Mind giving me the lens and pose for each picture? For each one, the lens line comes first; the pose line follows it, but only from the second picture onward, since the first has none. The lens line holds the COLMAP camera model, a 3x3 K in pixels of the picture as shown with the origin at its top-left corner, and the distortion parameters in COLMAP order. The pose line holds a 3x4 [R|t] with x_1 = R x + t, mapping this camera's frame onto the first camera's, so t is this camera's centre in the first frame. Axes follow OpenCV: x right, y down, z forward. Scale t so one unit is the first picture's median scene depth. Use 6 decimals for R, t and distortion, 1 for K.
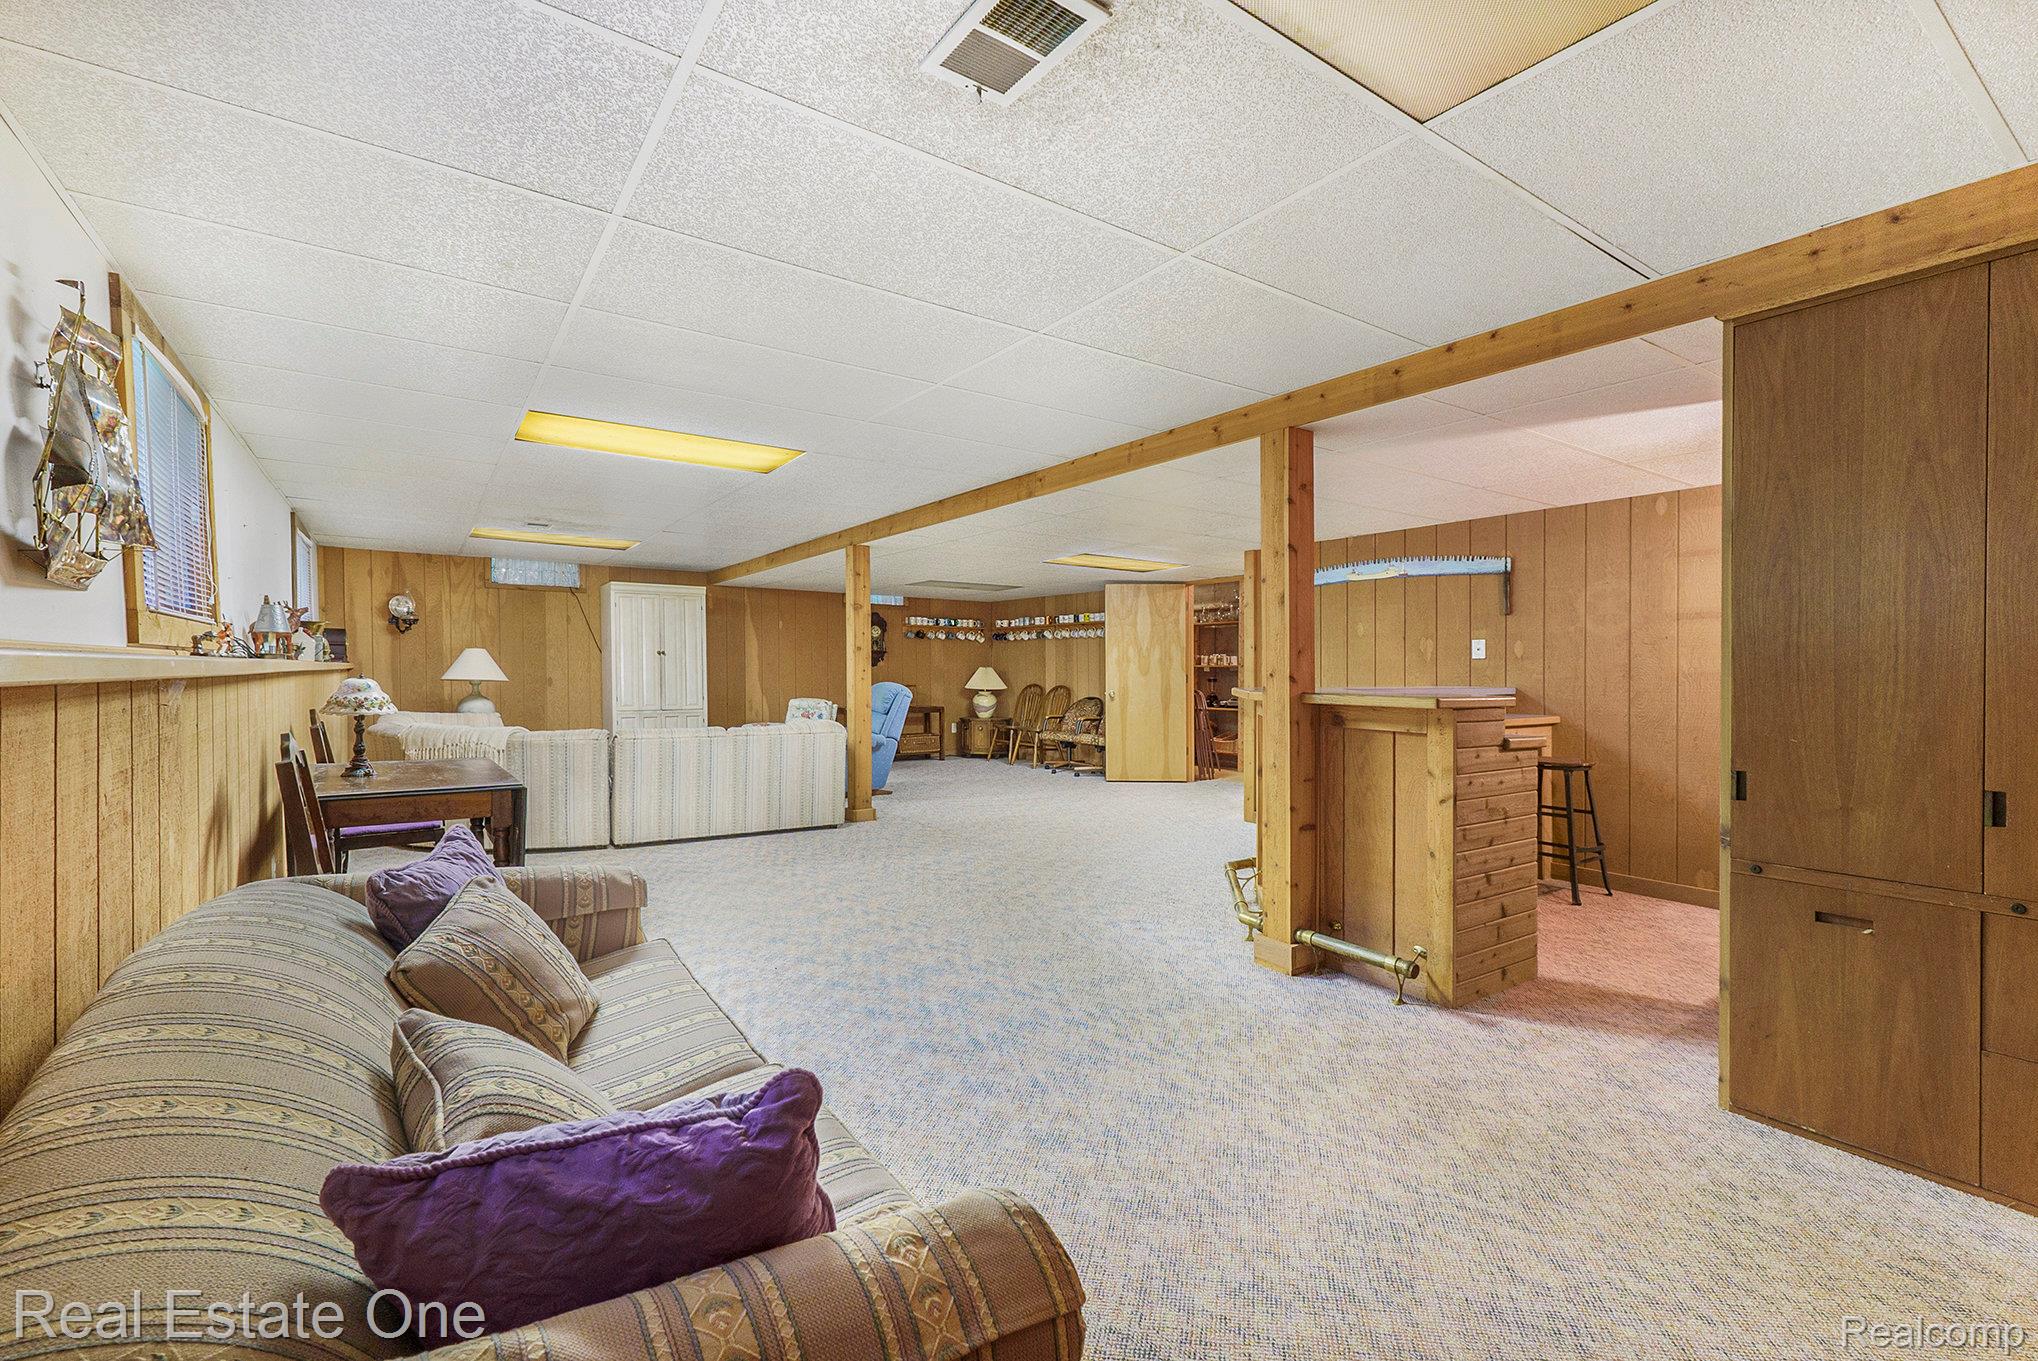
lens RADIAL K [[884.2, 0, 1013.5], [0, 884.2, 672.2], [0, 0, 1]] dist [-0.000104, -0.000005]
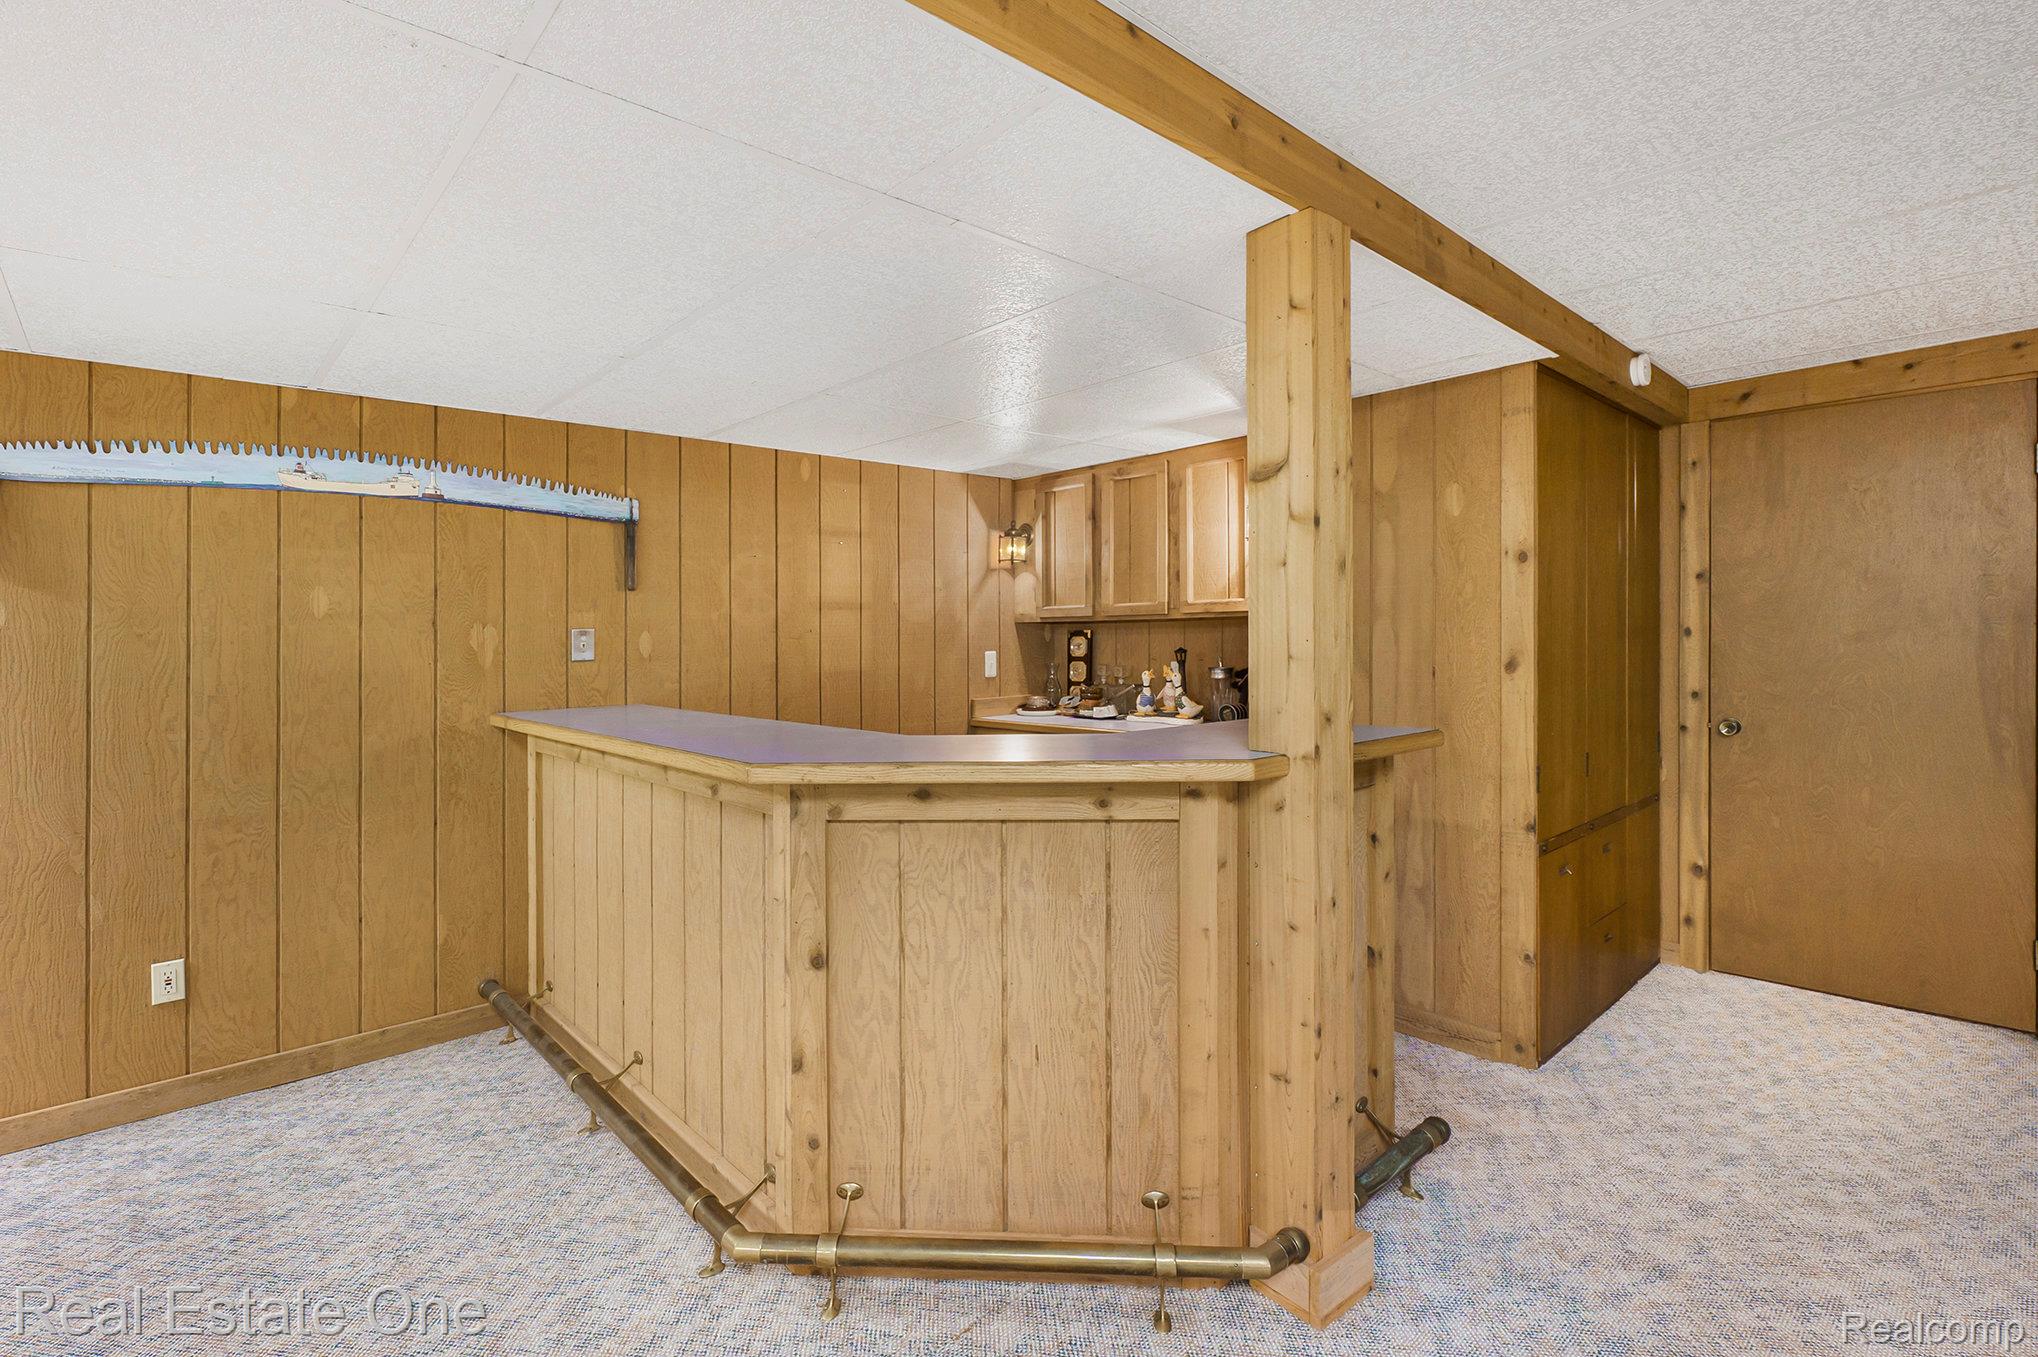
lens RADIAL K [[949.1, 0, 973.5], [0, 949.1, 629.6], [0, 0, 1]] dist [-0.001666, -0.000434]
pose [[-0.107494, 0.002308, 0.994203, -0.137893], [0.017071, 0.999854, -0.000475, -0.031481], [-0.994059, 0.016921, -0.107518, 0.825059]]
